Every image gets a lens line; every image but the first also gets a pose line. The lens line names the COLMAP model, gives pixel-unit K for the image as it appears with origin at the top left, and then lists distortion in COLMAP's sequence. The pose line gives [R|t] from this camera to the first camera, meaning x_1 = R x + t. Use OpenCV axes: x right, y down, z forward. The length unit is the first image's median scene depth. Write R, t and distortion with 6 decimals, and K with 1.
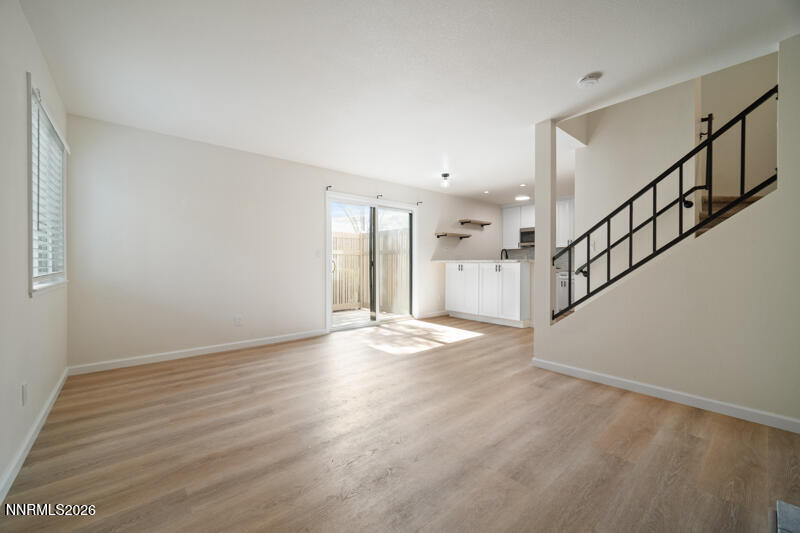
lens RADIAL K [[317.2, 0, 395.1], [0, 317.2, 260.1], [0, 0, 1]] dist [-0.000083, 0.000488]
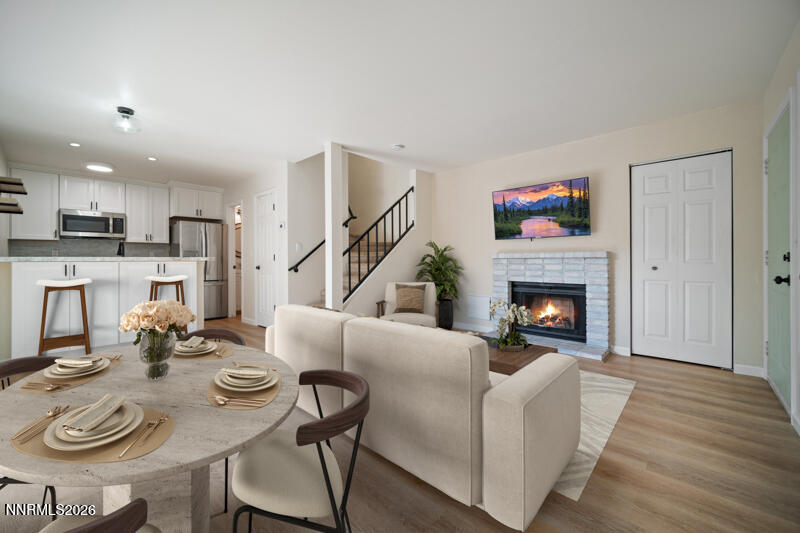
lens RADIAL K [[317.2, 0, 395.1], [0, 317.2, 260.1], [0, 0, 1]] dist [-0.000083, 0.000488]
pose [[-0.112487, -0.000343, 0.993653, -0.405336], [-0.005655, 0.999984, -0.000295, 0.002899], [-0.993637, -0.005652, -0.112487, 0.489824]]
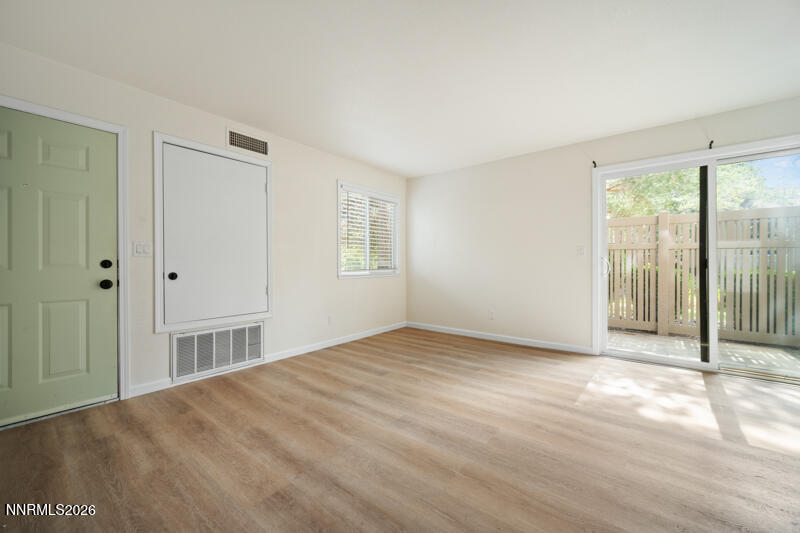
lens RADIAL K [[317.2, 0, 395.1], [0, 317.2, 260.1], [0, 0, 1]] dist [-0.000083, 0.000488]
pose [[0.190014, -0.007892, -0.981750, 0.353504], [0.010916, 0.999923, -0.005925, 0.002220], [0.981721, -0.009591, 0.190085, 0.304151]]
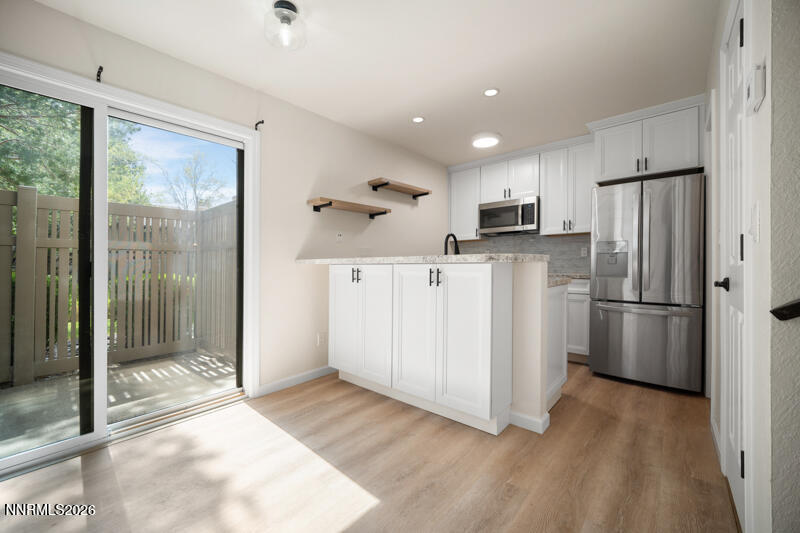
lens RADIAL K [[322.5, 0, 395.5], [0, 322.5, 259.3], [0, 0, 1]] dist [-0.001427, -0.000303]
pose [[0.989936, -0.007400, 0.141319, 0.195656], [0.007792, 0.999967, -0.002227, 0.003496], [-0.141298, 0.003306, 0.989962, 0.543368]]
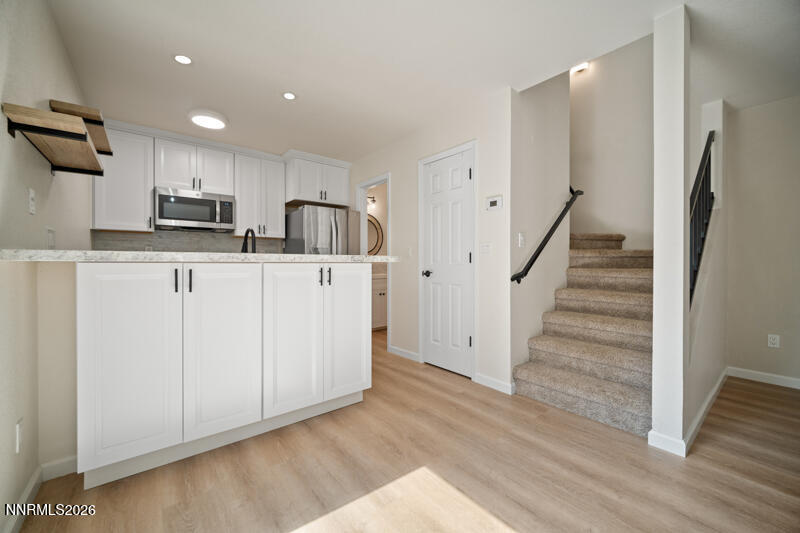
lens RADIAL K [[315.5, 0, 398.1], [0, 315.5, 265.3], [0, 0, 1]] dist [-0.000898, -0.000366]
pose [[0.026533, -0.008178, 0.999614, -0.055736], [-0.012536, 0.999885, 0.008513, 0.006552], [-0.999569, -0.012757, 0.026428, 0.800008]]
